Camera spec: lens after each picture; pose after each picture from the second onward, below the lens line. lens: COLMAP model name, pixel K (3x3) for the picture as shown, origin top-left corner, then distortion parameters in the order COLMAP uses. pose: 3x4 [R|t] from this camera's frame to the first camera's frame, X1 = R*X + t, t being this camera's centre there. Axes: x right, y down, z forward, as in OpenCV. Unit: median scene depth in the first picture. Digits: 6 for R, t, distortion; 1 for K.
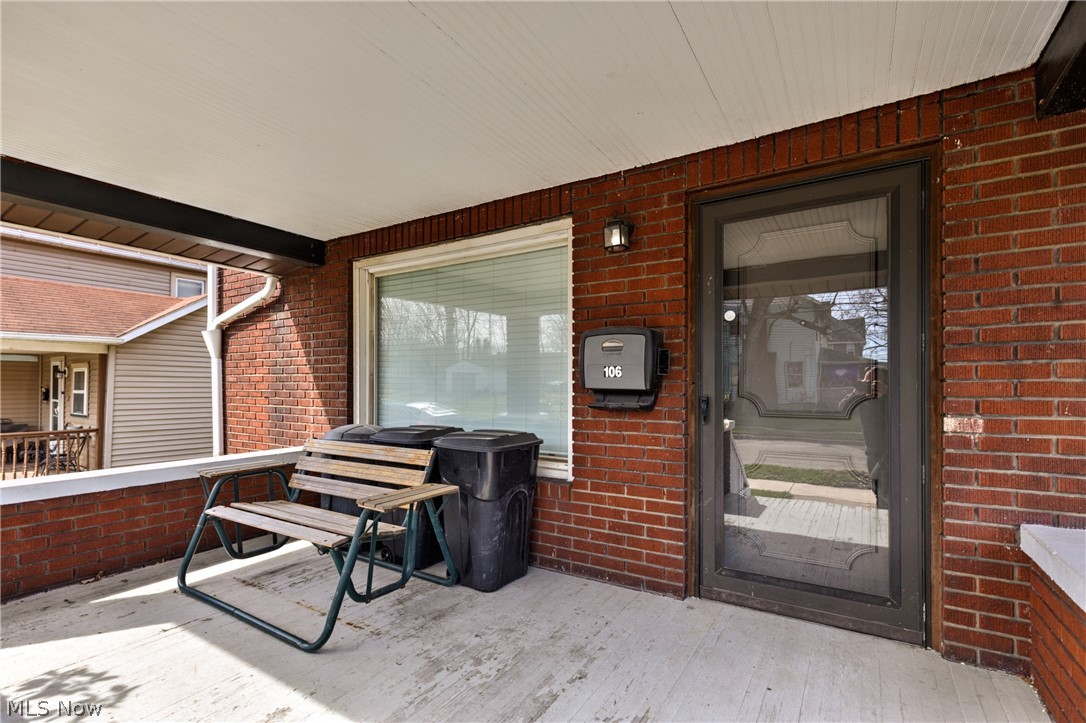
lens RADIAL K [[484.6, 0, 546.8], [0, 484.6, 384.2], [0, 0, 1]] dist [-0.000087, -0.000174]
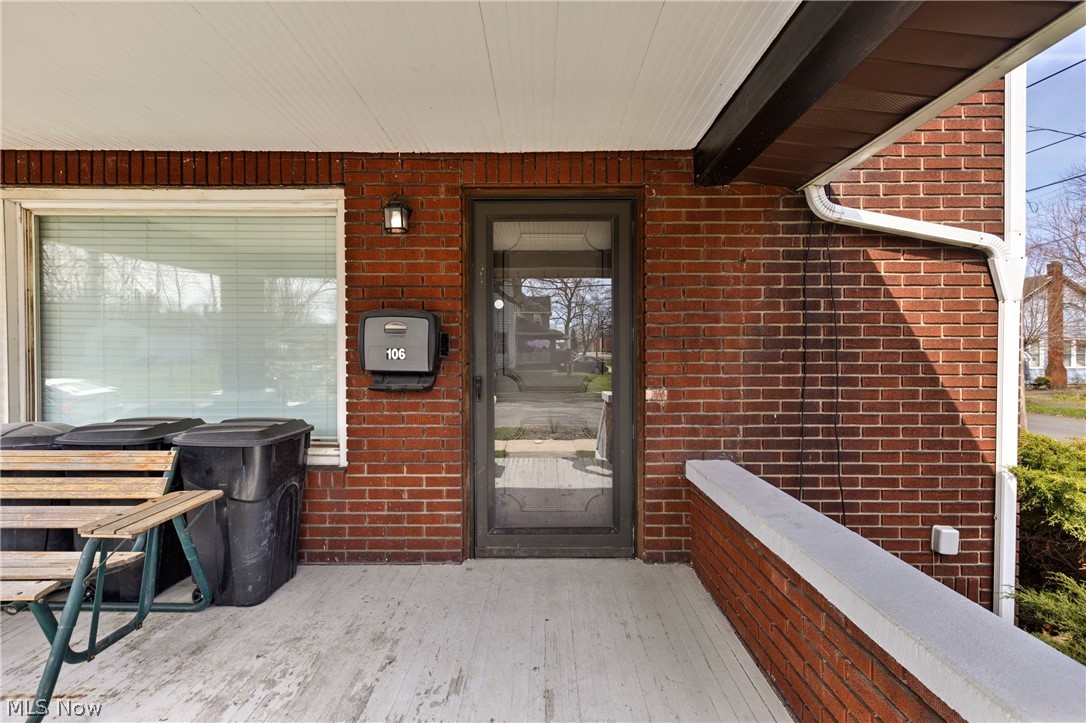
lens RADIAL K [[484.6, 0, 537.3], [0, 484.6, 356.5], [0, 0, 1]] dist [-0.000087, -0.000174]
pose [[0.850668, -0.000839, 0.525703, -0.150433], [-0.004985, 0.999941, 0.009662, -0.033162], [-0.525680, -0.010840, 0.850614, -0.011141]]
